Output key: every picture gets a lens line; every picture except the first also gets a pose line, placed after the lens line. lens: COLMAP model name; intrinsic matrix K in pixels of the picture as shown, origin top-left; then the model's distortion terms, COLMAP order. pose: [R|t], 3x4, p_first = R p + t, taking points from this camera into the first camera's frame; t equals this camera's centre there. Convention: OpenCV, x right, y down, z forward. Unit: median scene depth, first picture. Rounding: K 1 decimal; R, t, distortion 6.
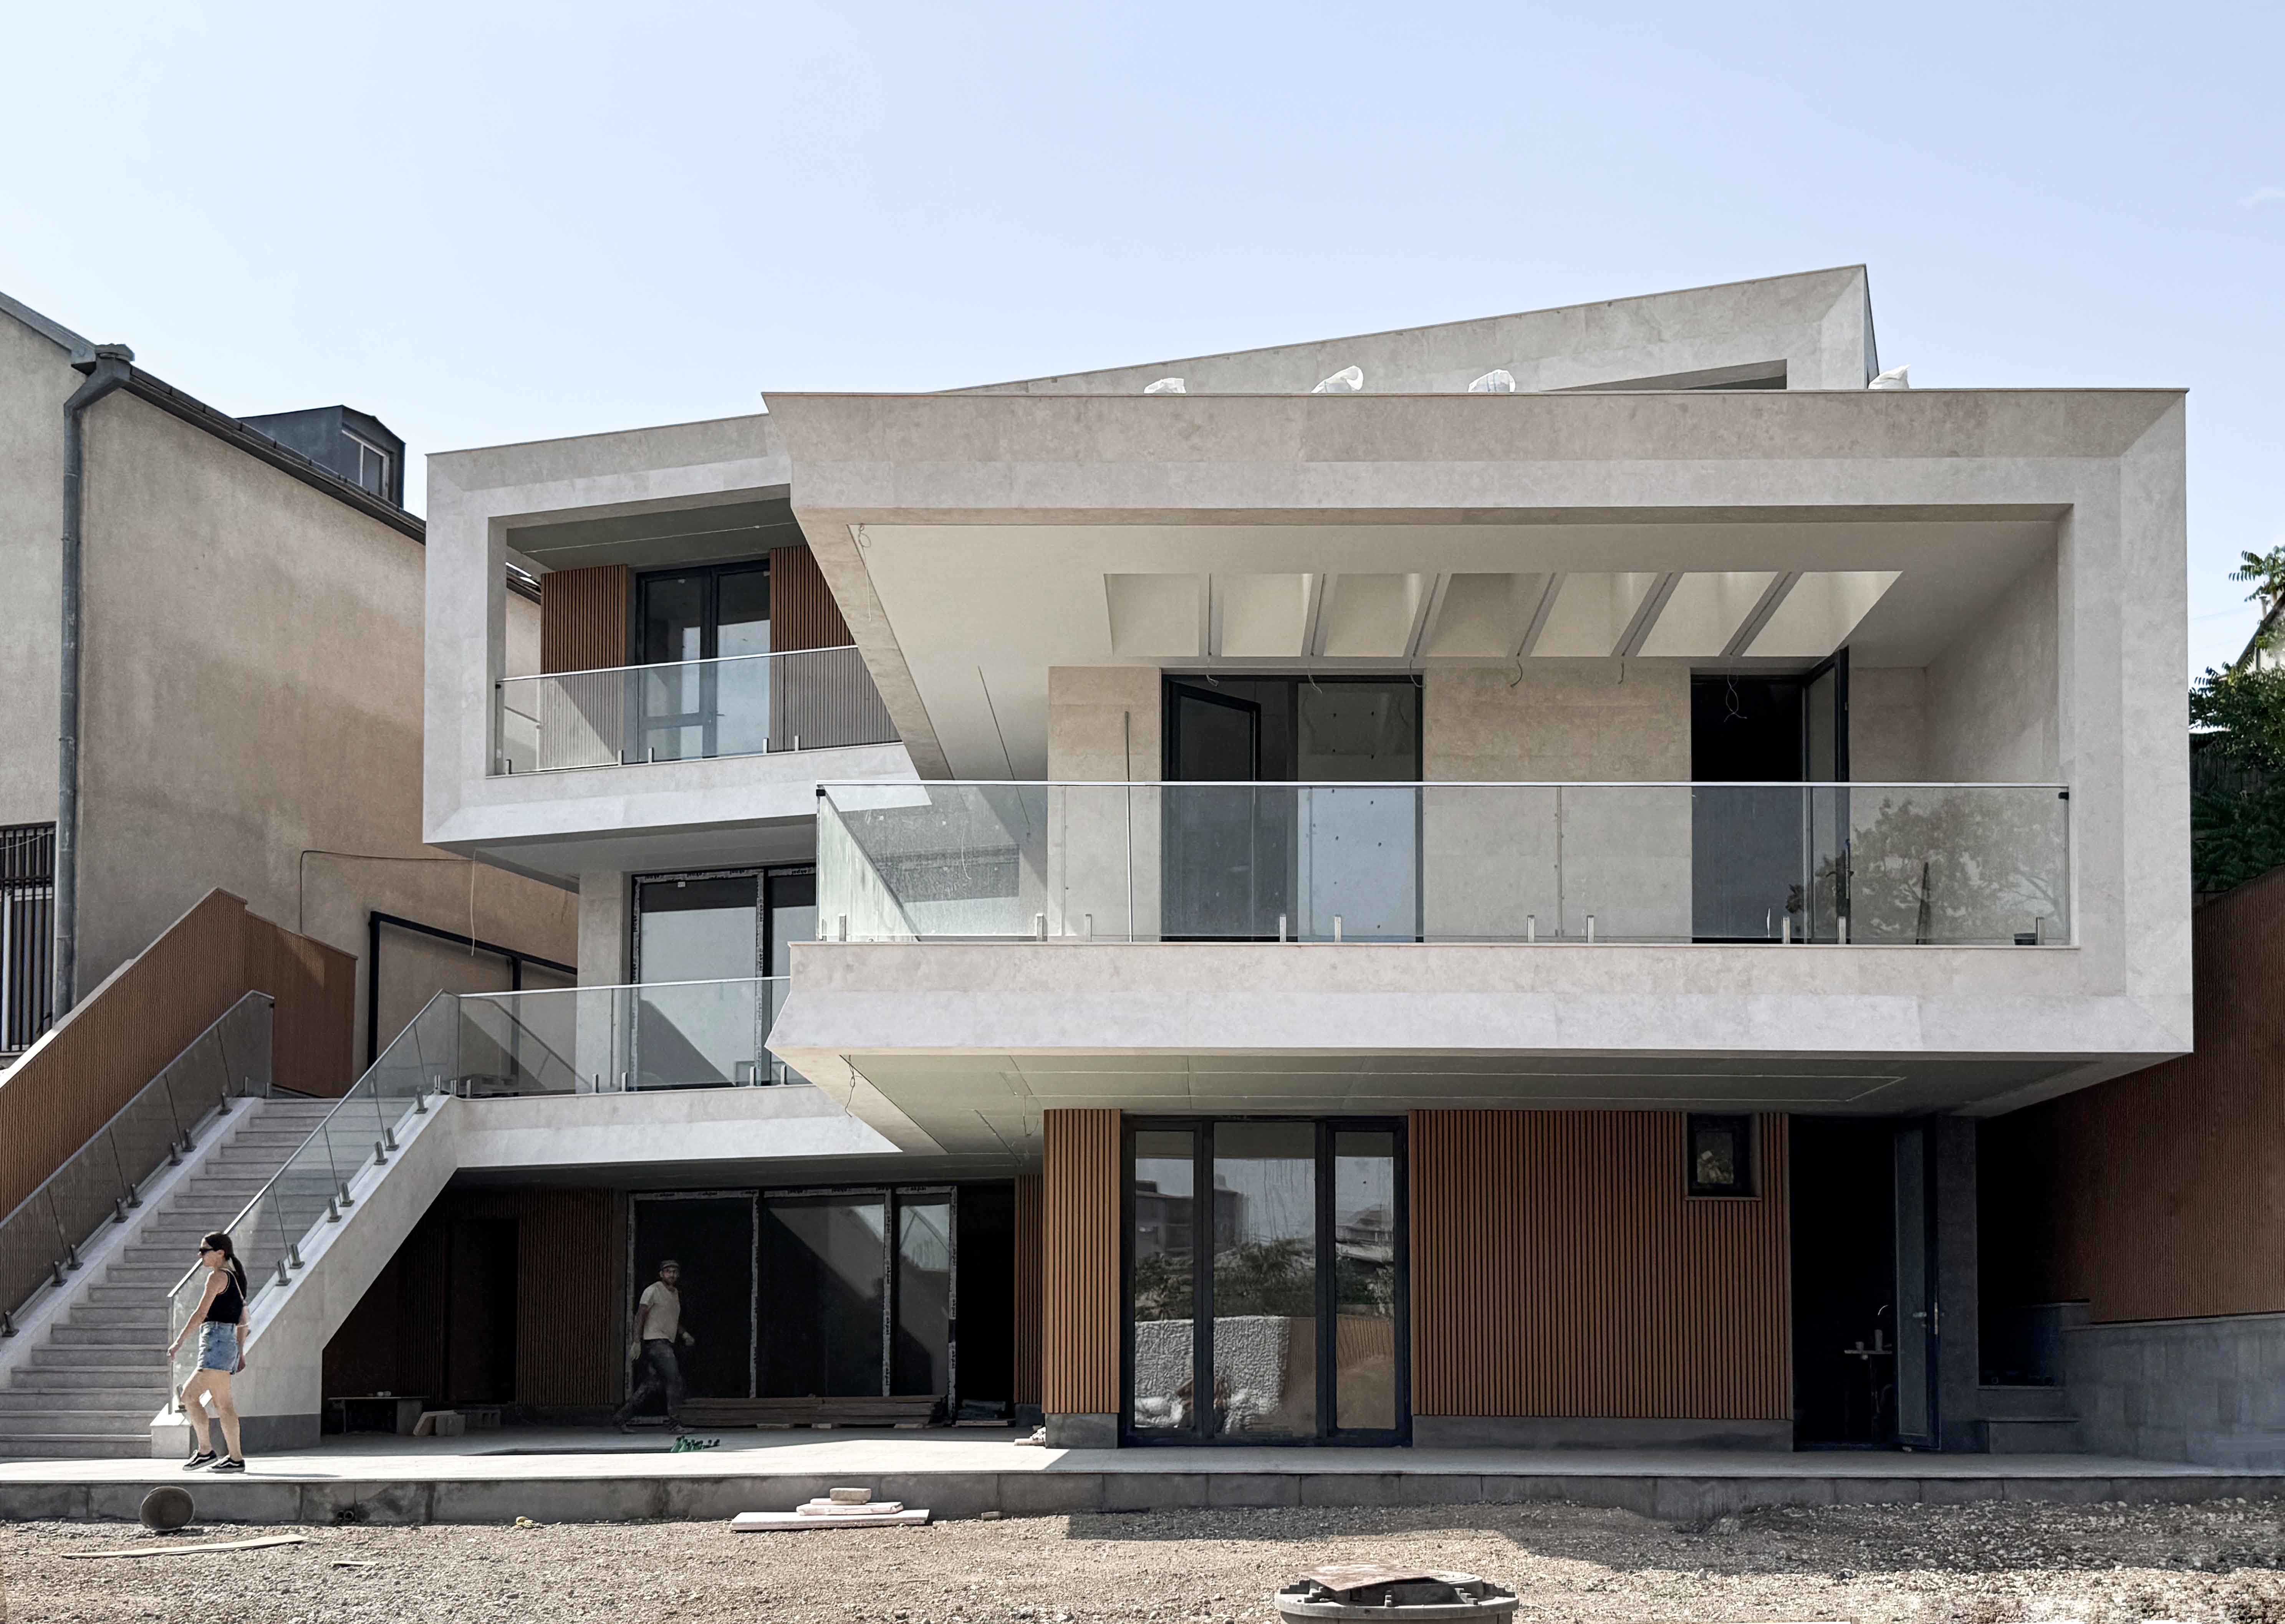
lens RADIAL K [[2560.0, 0, 1214.3], [0, 2560.0, 946.4], [0, 0, 1]] dist [0.193654, -0.630264]
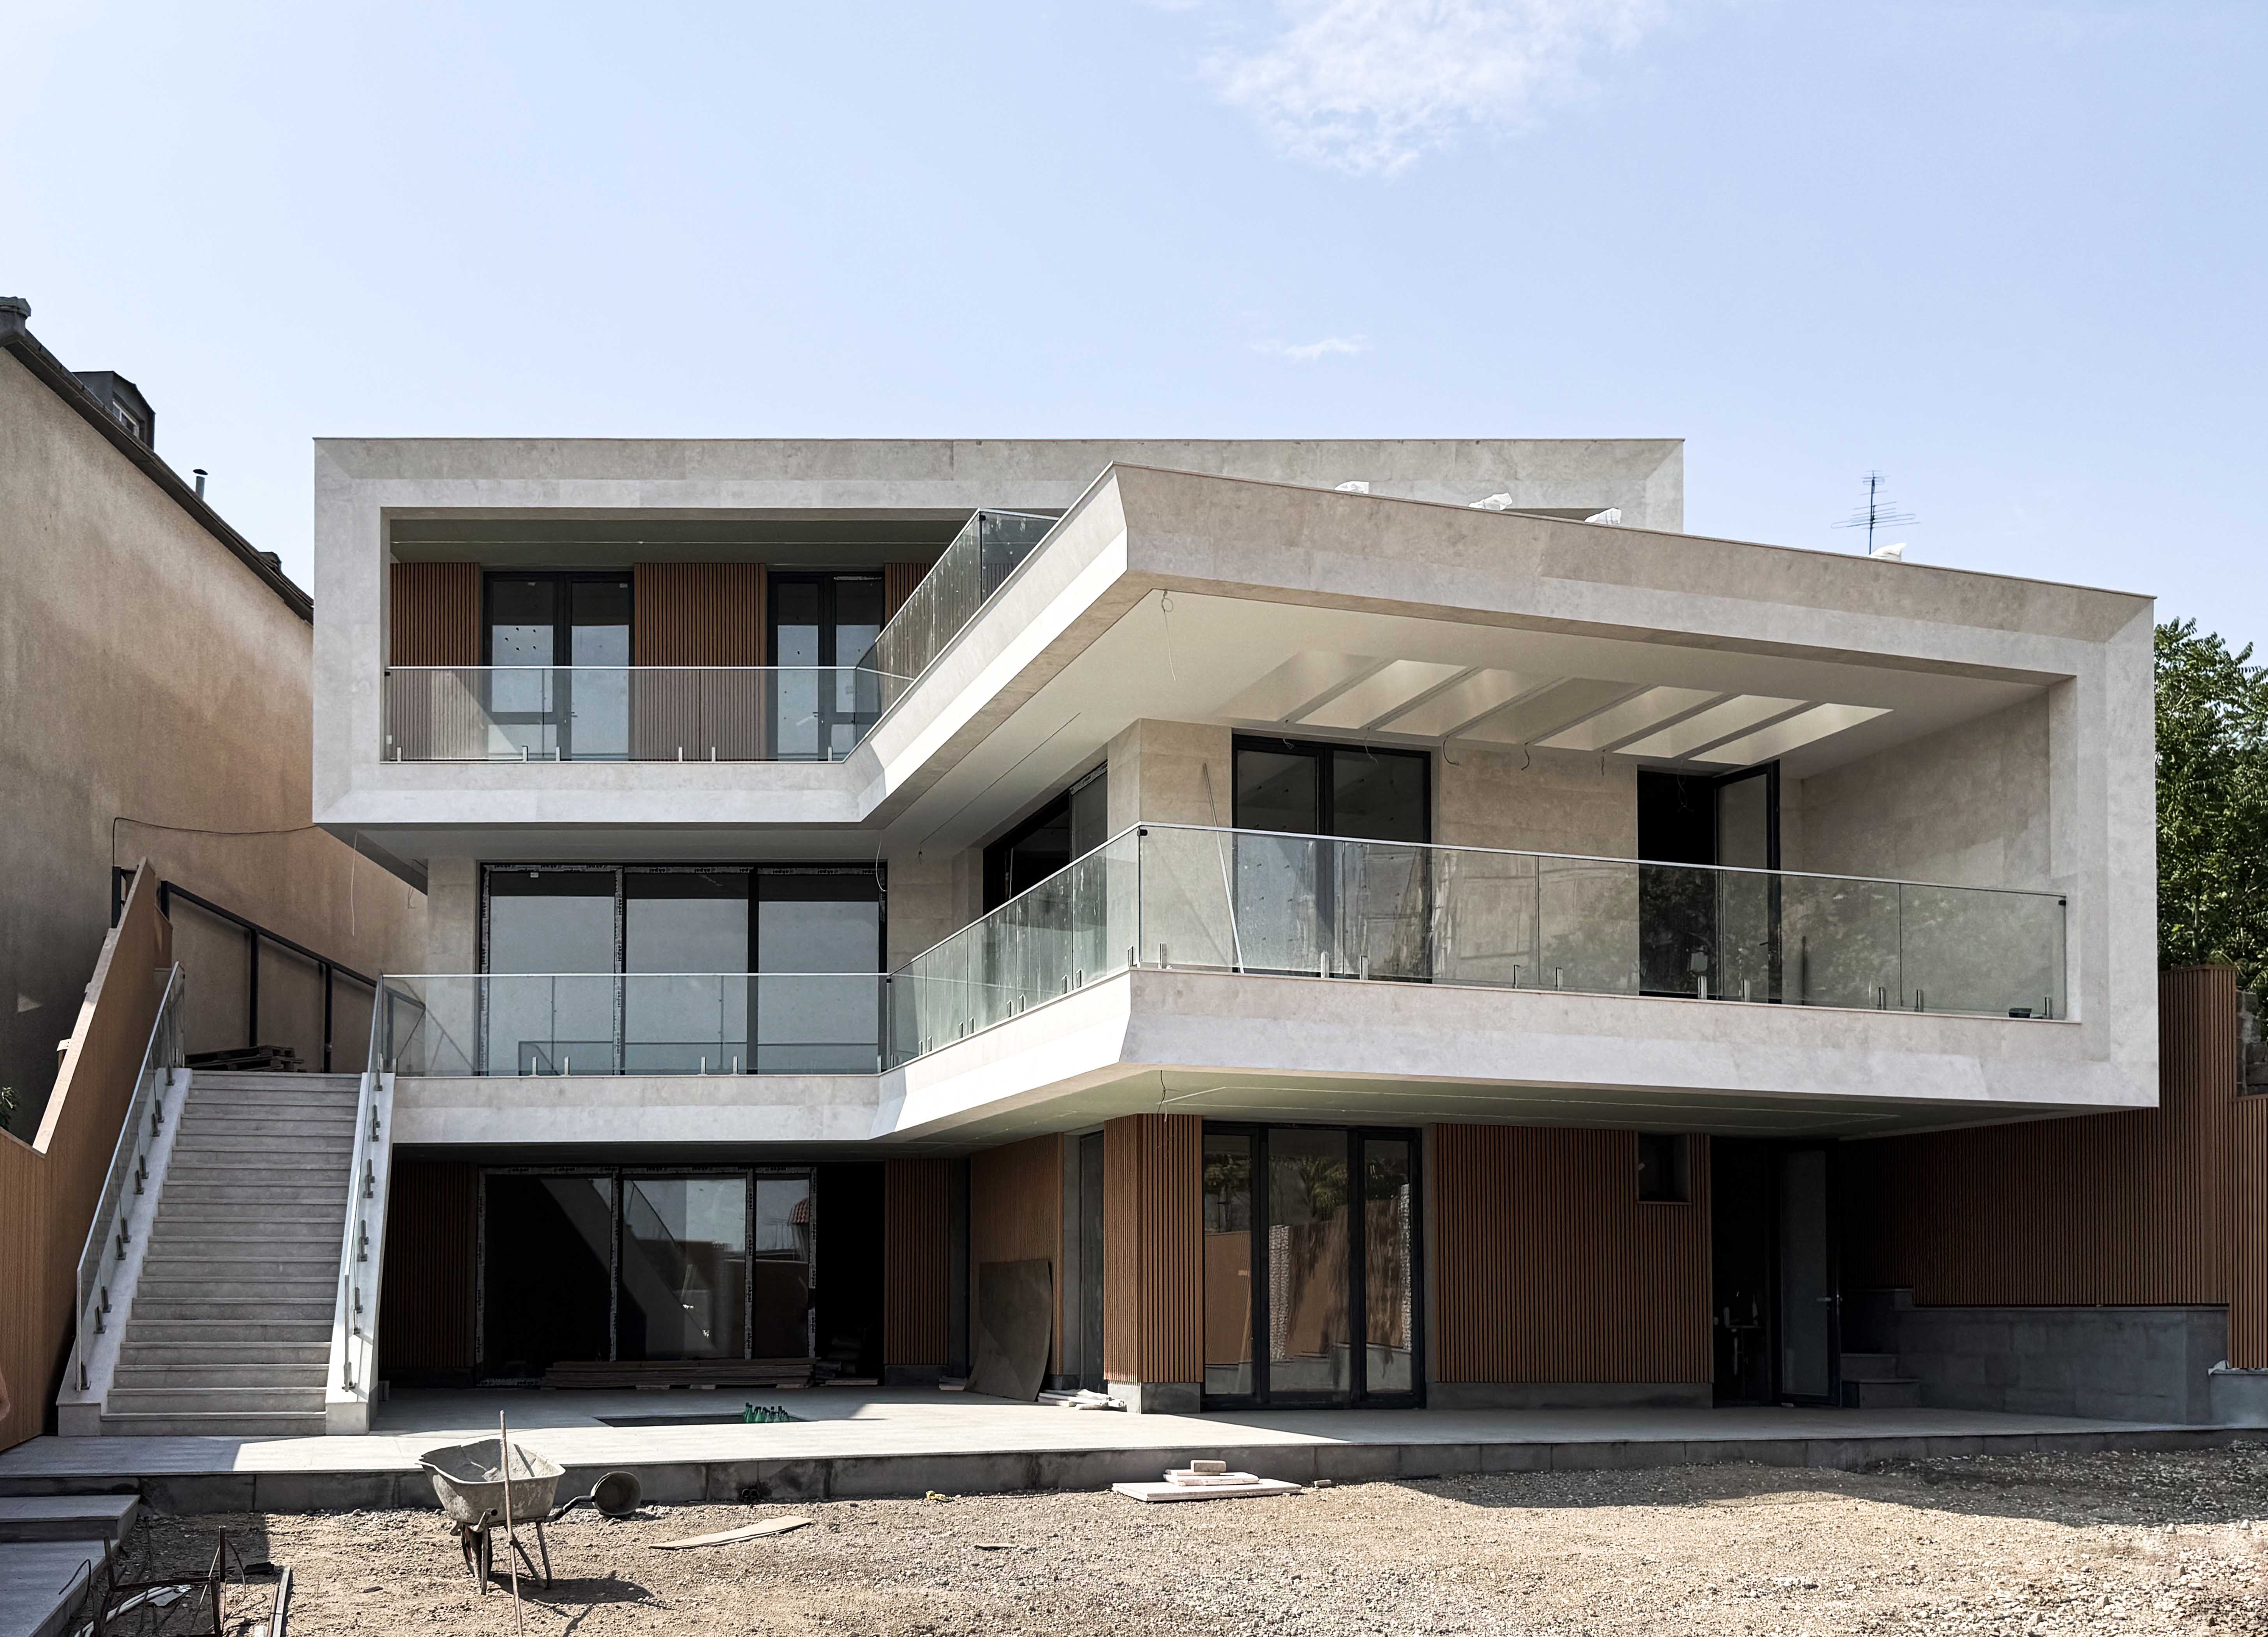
lens RADIAL K [[2249.9, 0, 1132.6], [0, 2249.9, 1017.4], [0, 0, 1]] dist [0.118477, -0.478919]
pose [[0.947104, 0.043185, 0.318008, -0.421922], [-0.054388, 0.998170, 0.026432, -0.005646], [-0.316284, -0.042330, 0.947720, 0.075260]]
